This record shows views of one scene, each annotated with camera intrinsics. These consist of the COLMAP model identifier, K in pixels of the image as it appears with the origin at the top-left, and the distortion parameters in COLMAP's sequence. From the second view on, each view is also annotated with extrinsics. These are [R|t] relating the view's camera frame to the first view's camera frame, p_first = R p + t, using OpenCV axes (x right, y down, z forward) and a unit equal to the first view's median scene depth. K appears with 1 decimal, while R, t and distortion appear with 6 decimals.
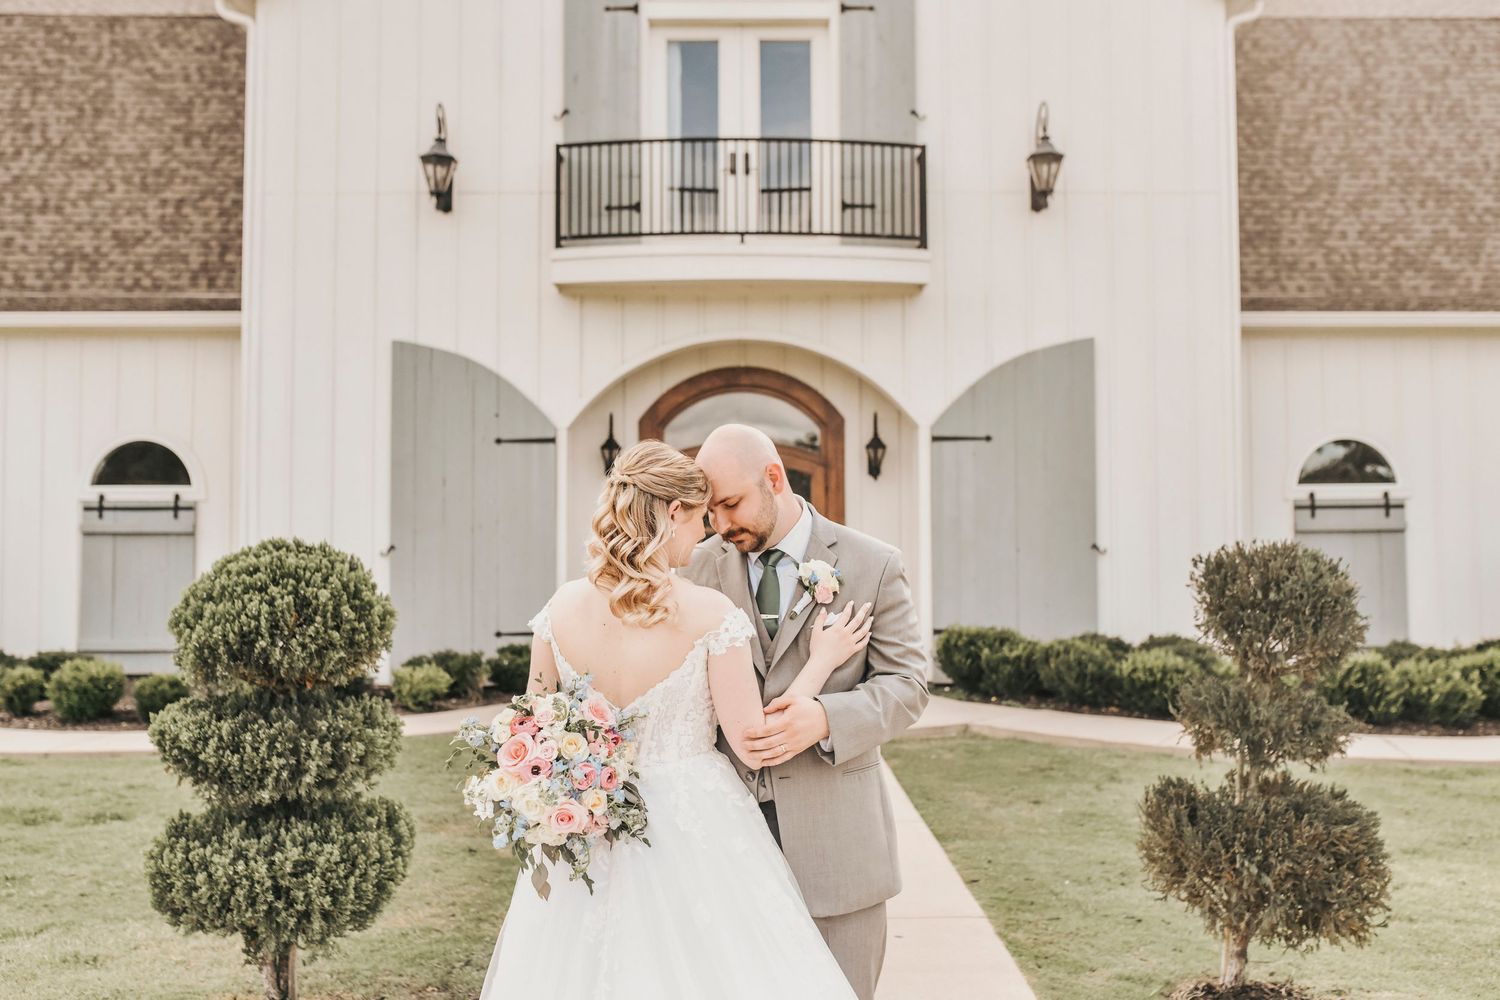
lens RADIAL K [[1458.2, 0, 757.2], [0, 1458.2, 505.2], [0, 0, 1]] dist [-0.059656, 0.081420]
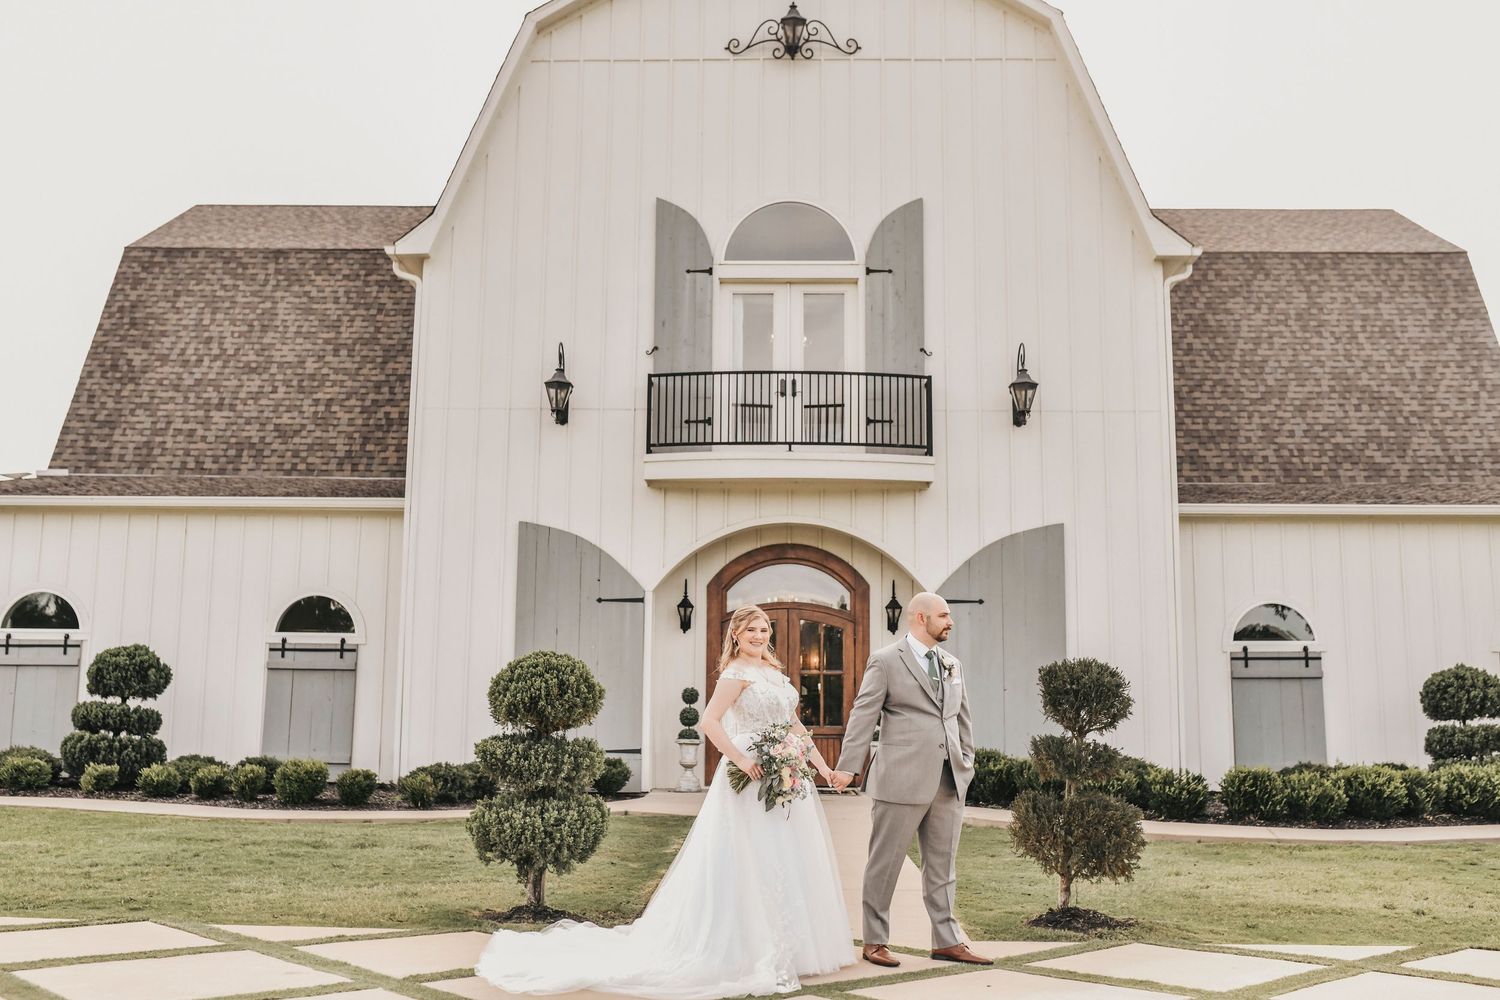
lens RADIAL K [[1426.0, 0, 757.7], [0, 1426.0, 505.0], [0, 0, 1]] dist [-0.060228, 0.084684]
pose [[0.999485, 0.007130, -0.031275, 0.001246], [-0.010595, 0.993645, -0.112059, 0.012172], [0.030277, 0.112332, 0.993209, -0.261131]]
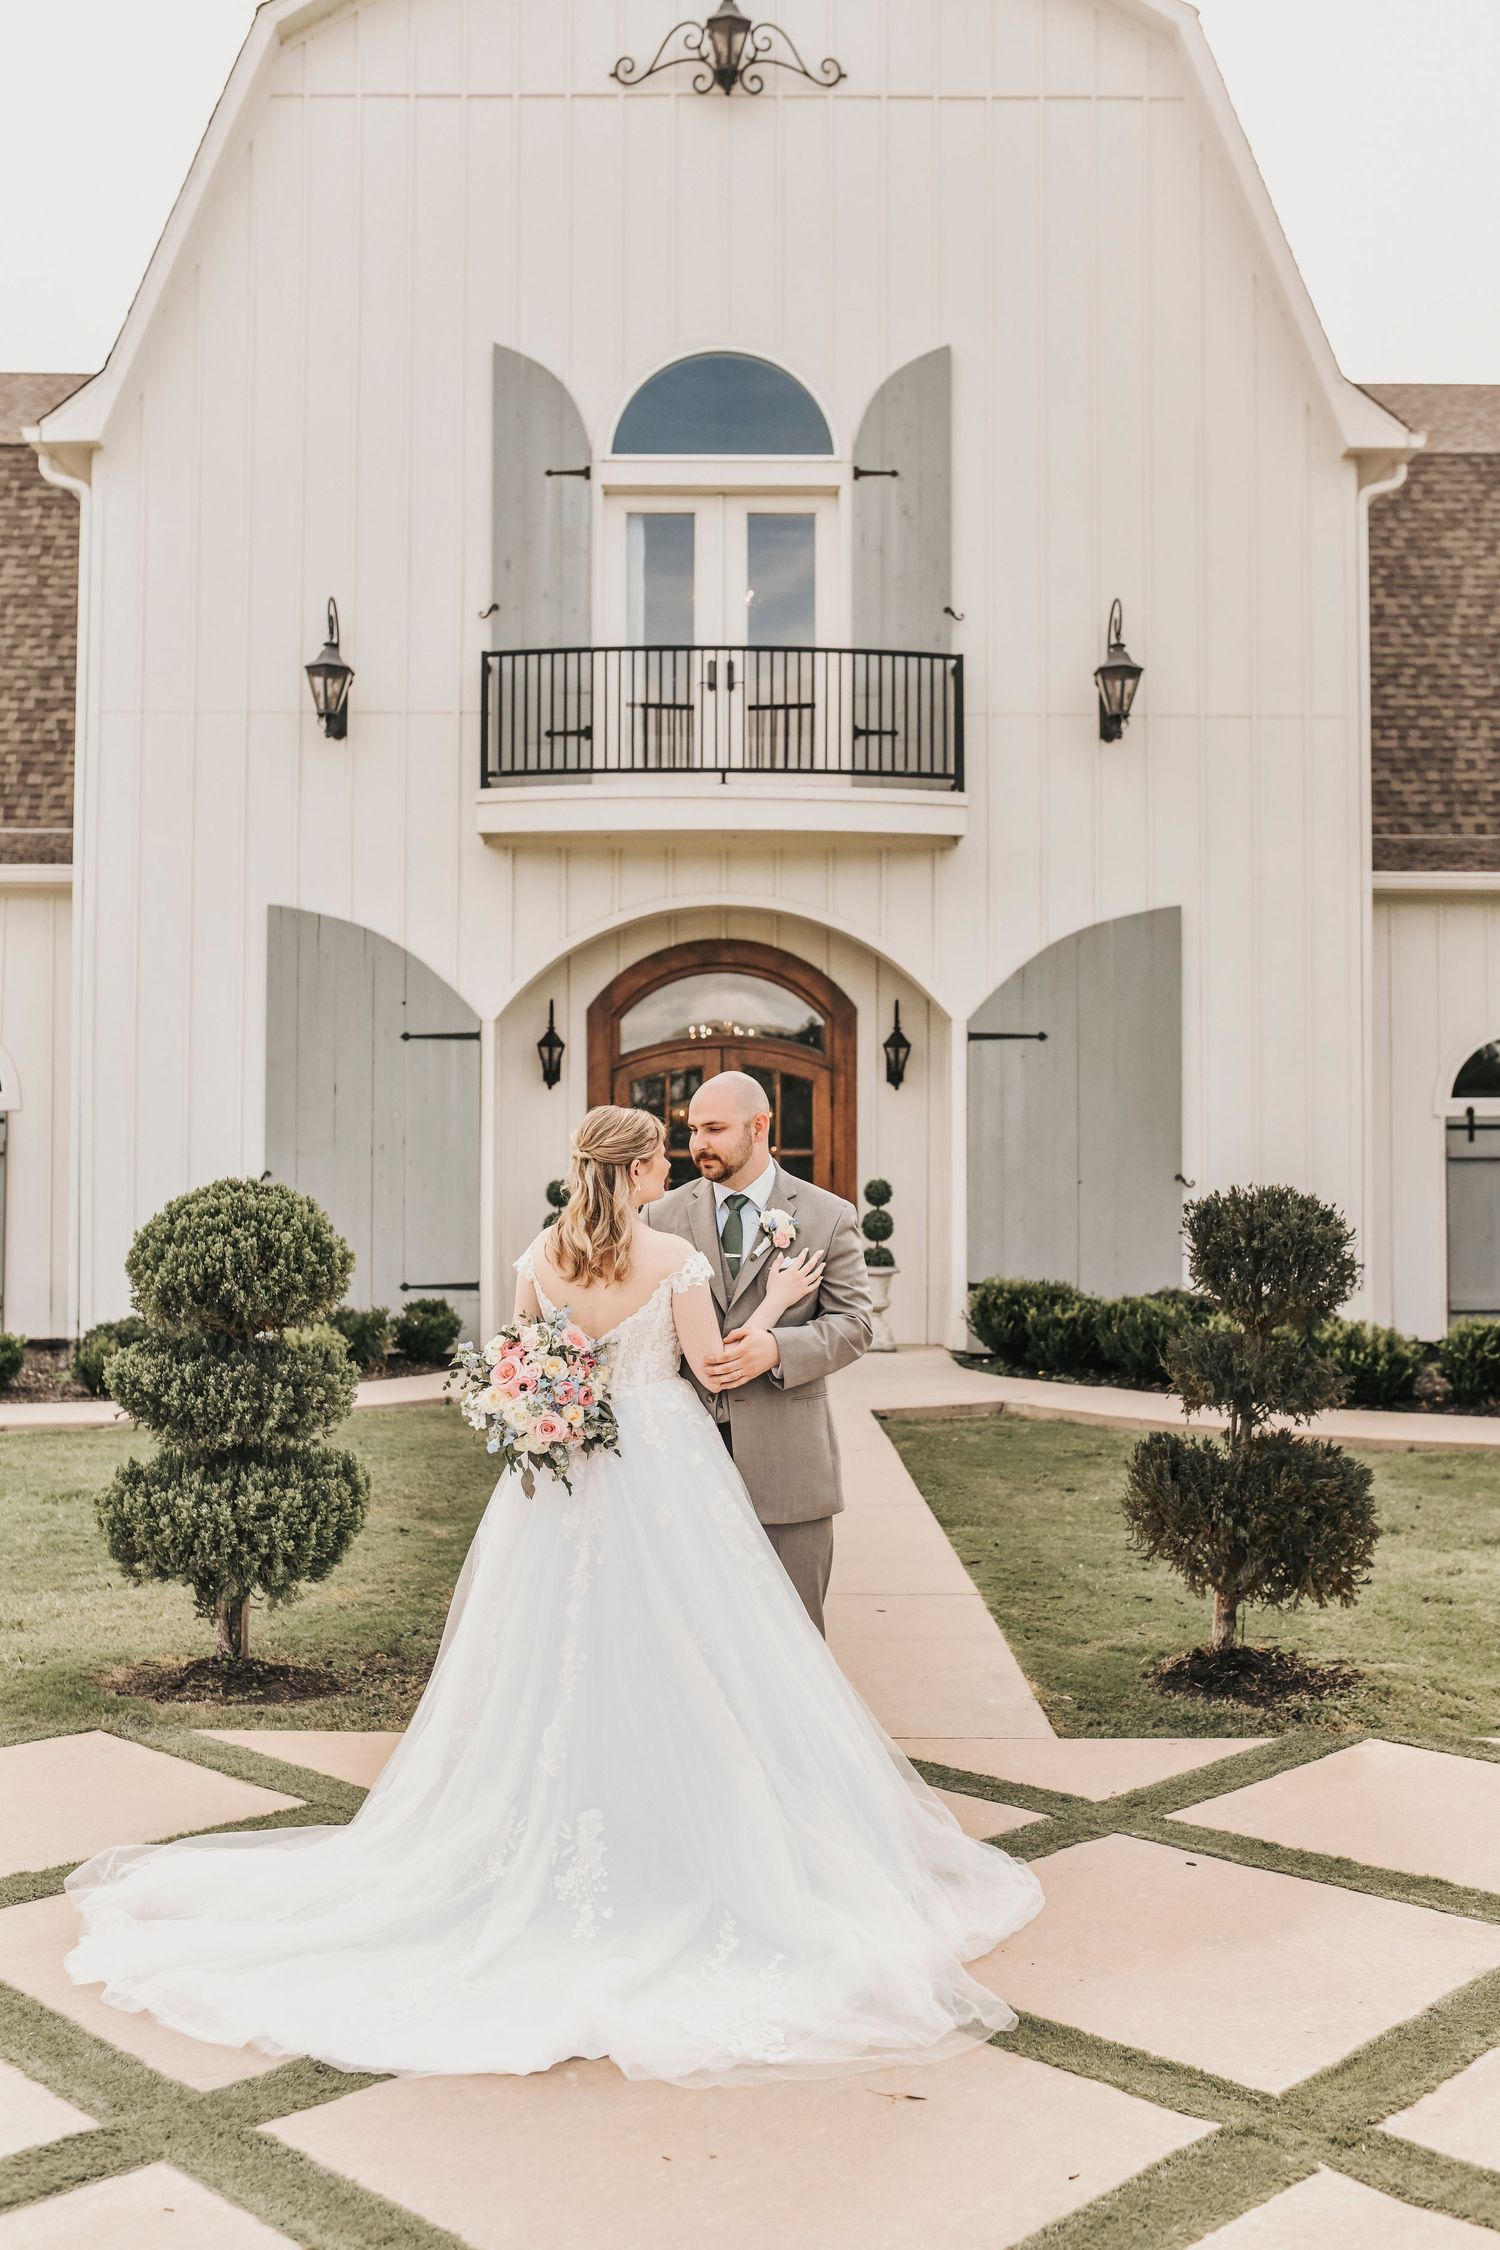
lens RADIAL K [[2139.0, 0, 745.5], [0, 2139.0, 1131.5], [0, 0, 1]] dist [-0.060228, 0.084684]
pose [[0.999982, 0.005585, -0.002287, 0.004883], [-0.005556, 0.999909, 0.012259, -0.008672], [0.002356, -0.012246, 0.999922, -0.131927]]
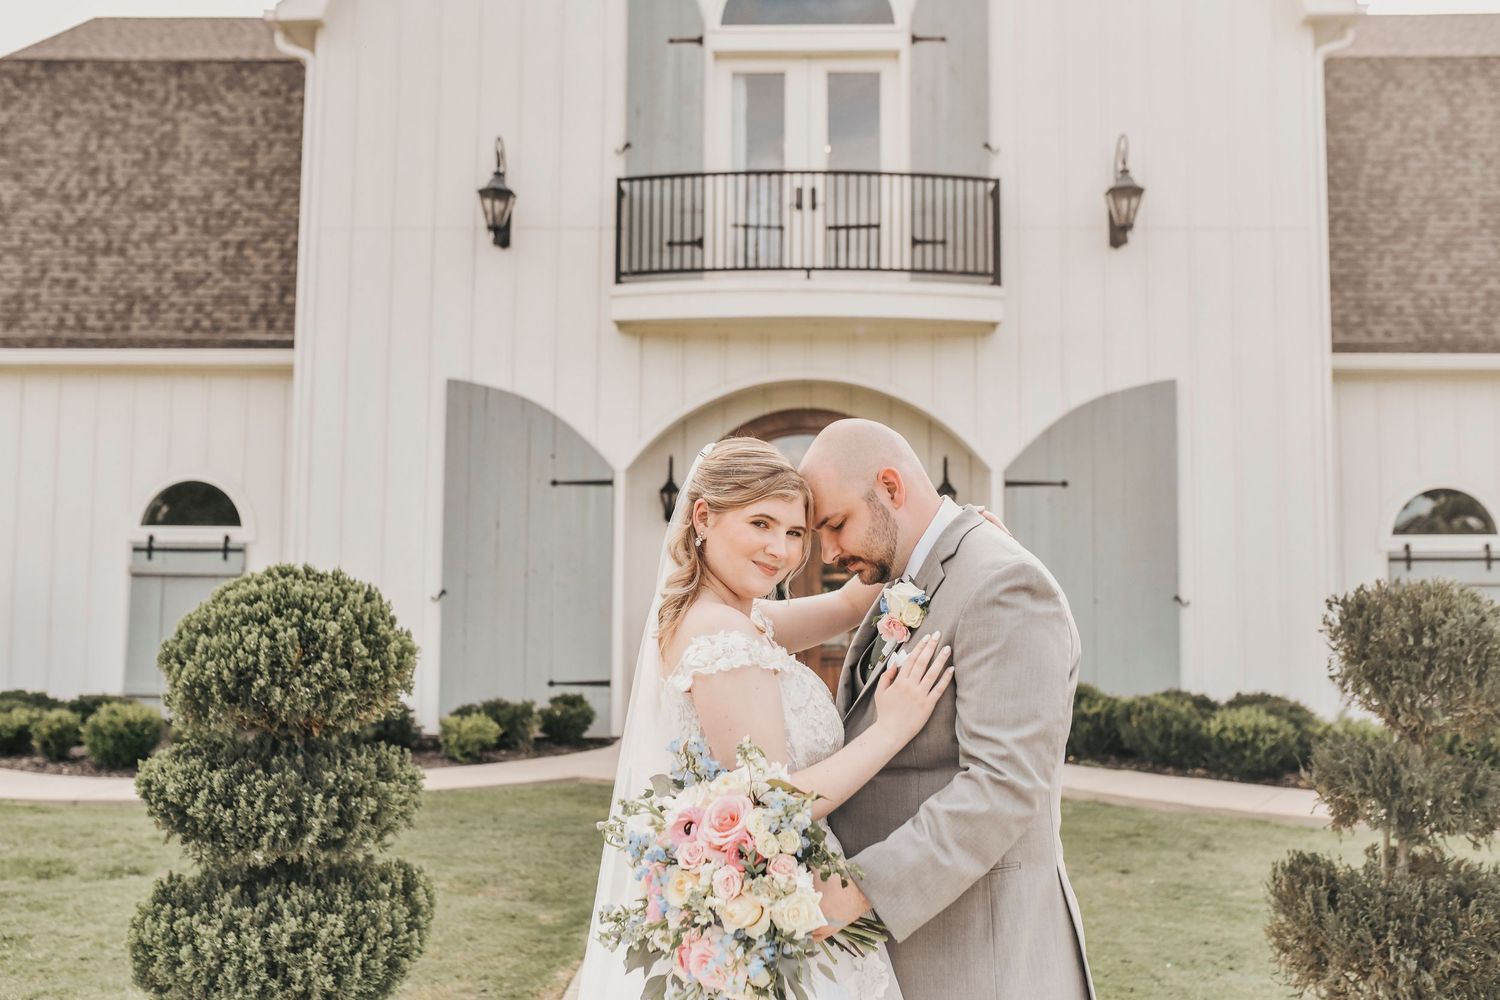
lens RADIAL K [[1462.7, 0, 758.2], [0, 1462.7, 505.0], [0, 0, 1]] dist [-0.064973, 0.095874]
pose [[0.999090, 0.007542, -0.041986, -0.001601], [-0.009100, 0.999272, -0.037050, 0.005248], [0.041676, 0.037398, 0.998431, 0.038199]]
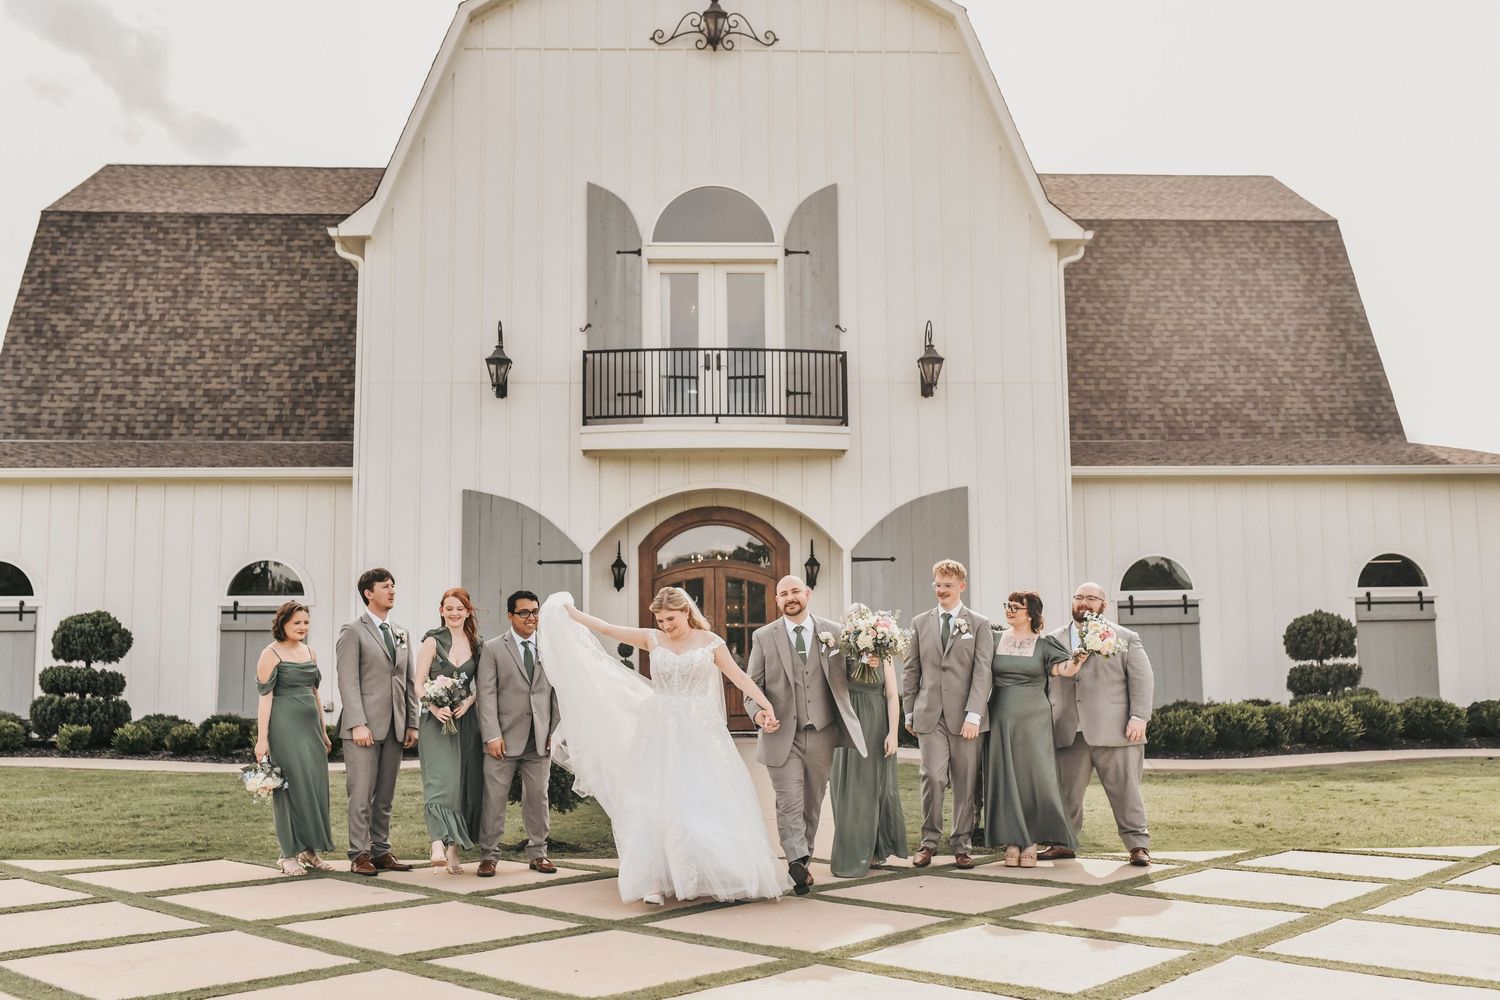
lens RADIAL K [[1449.3, 0, 758.1], [0, 1449.3, 505.9], [0, 0, 1]] dist [-0.056833, 0.076391]
pose [[0.999122, -0.002329, 0.041839, -0.028439], [0.005188, 0.997648, -0.068350, -0.002481], [-0.041581, 0.068507, 0.996784, -0.387086]]
